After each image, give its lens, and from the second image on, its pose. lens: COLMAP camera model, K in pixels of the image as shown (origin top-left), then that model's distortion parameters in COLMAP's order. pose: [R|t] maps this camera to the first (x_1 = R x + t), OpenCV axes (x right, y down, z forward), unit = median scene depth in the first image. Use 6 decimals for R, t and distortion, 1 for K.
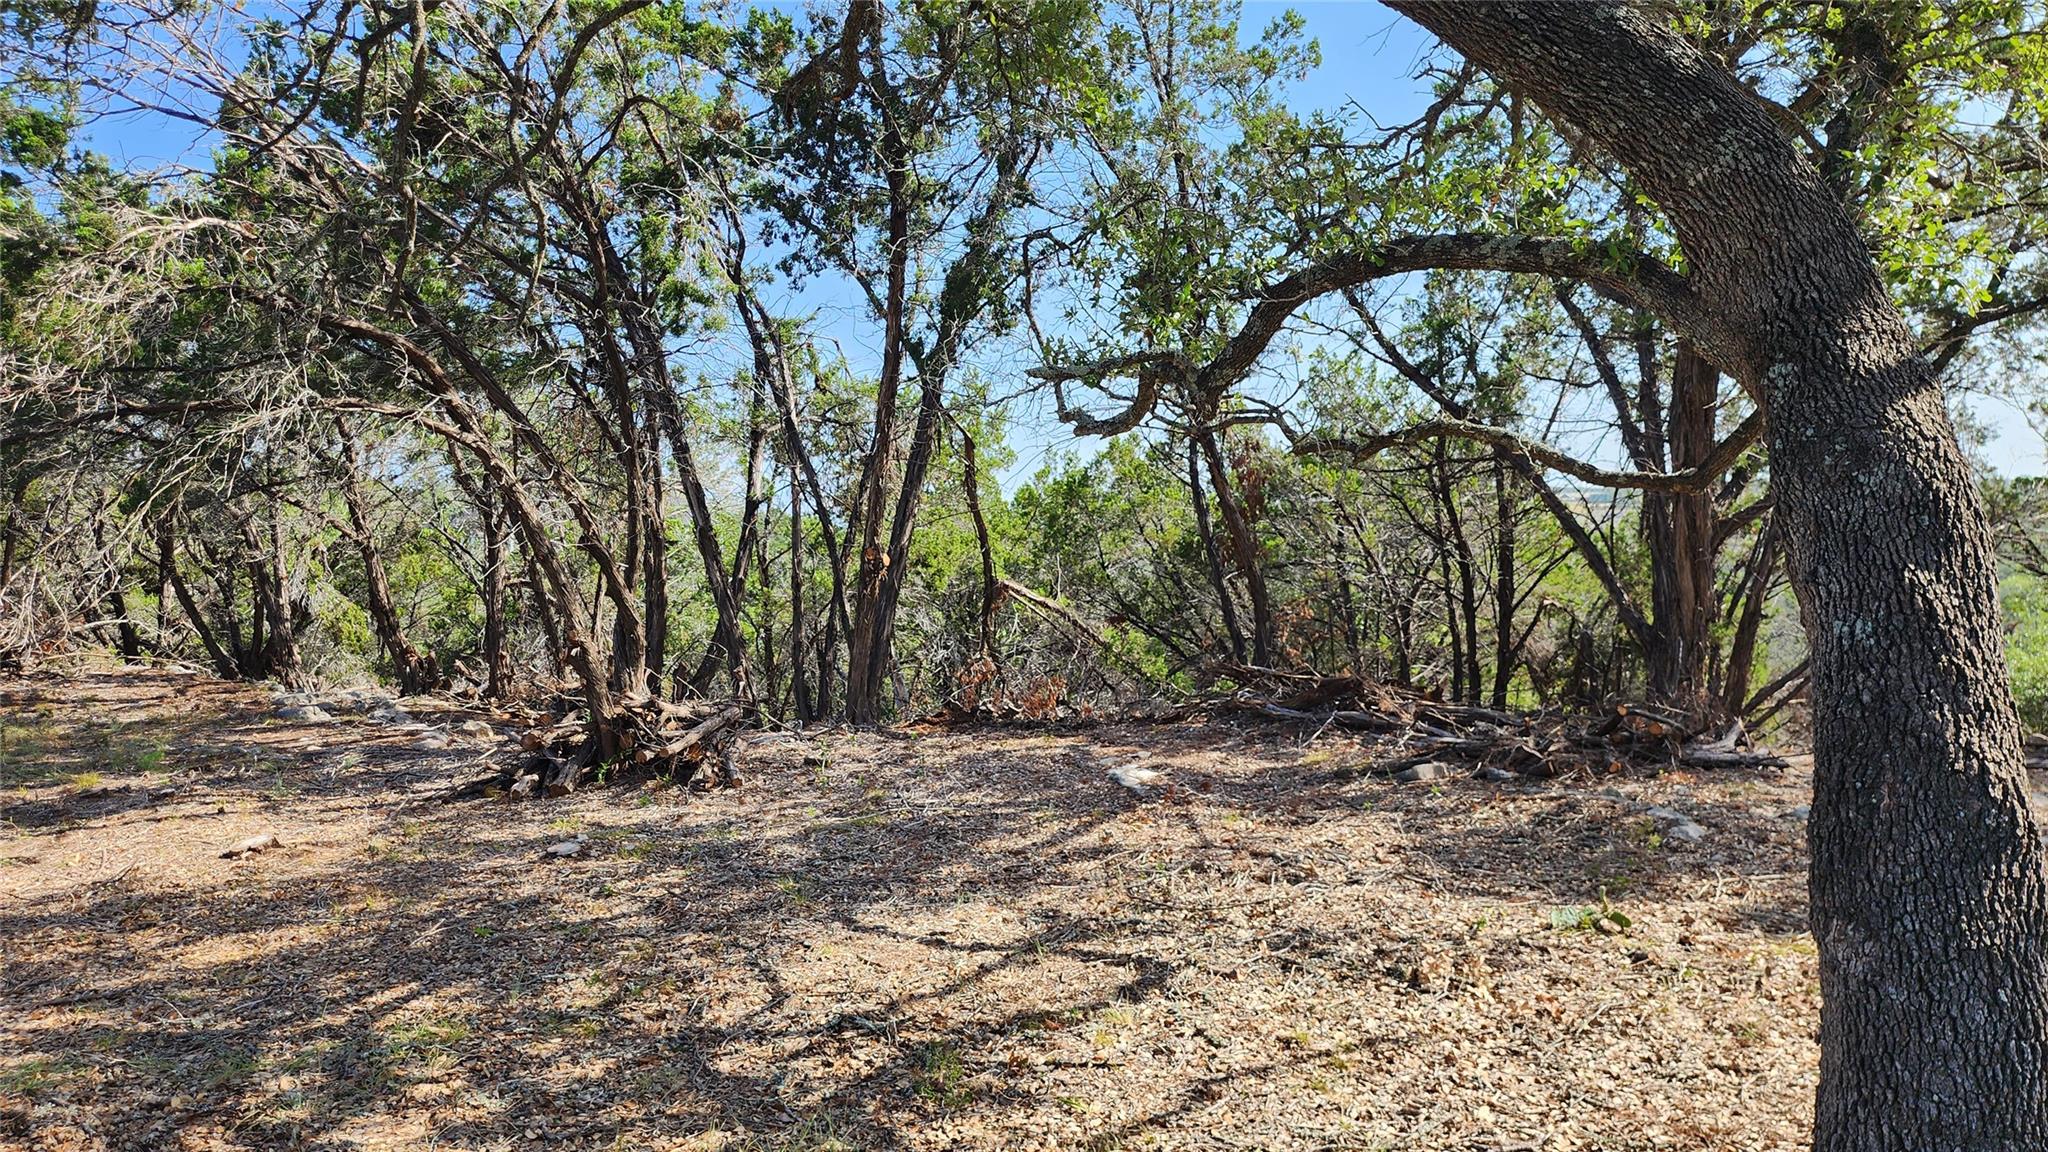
lens RADIAL K [[1351.4, 0, 947.7], [0, 1351.4, 589.7], [0, 0, 1]] dist [0.074593, -0.073366]
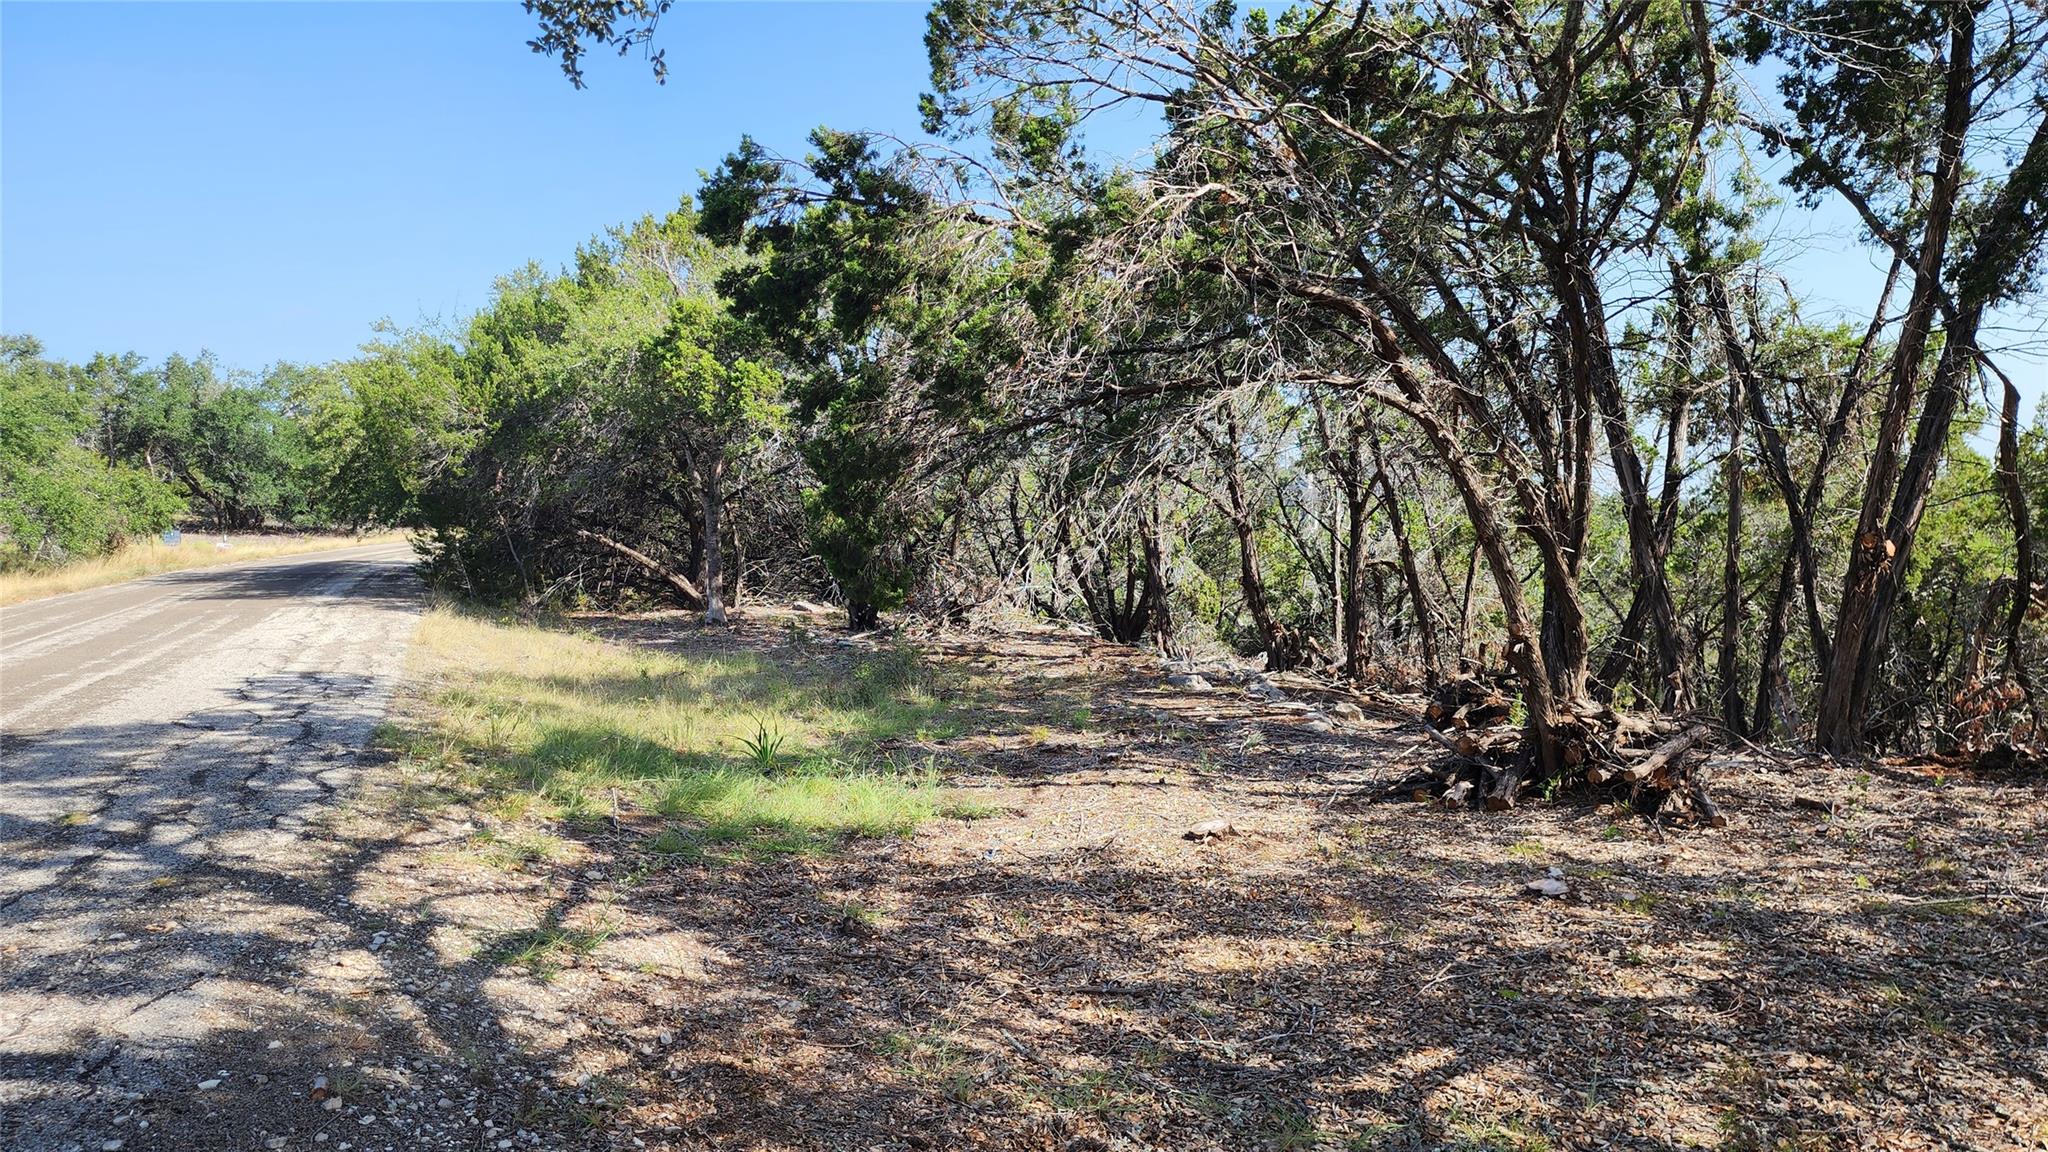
lens RADIAL K [[1351.4, 0, 947.7], [0, 1351.4, 589.7], [0, 0, 1]] dist [0.074593, -0.073366]
pose [[0.826618, 0.041648, -0.561220, -0.086513], [-0.032836, 0.999128, 0.025780, -0.002715], [0.561805, -0.002882, 0.827265, 0.063389]]
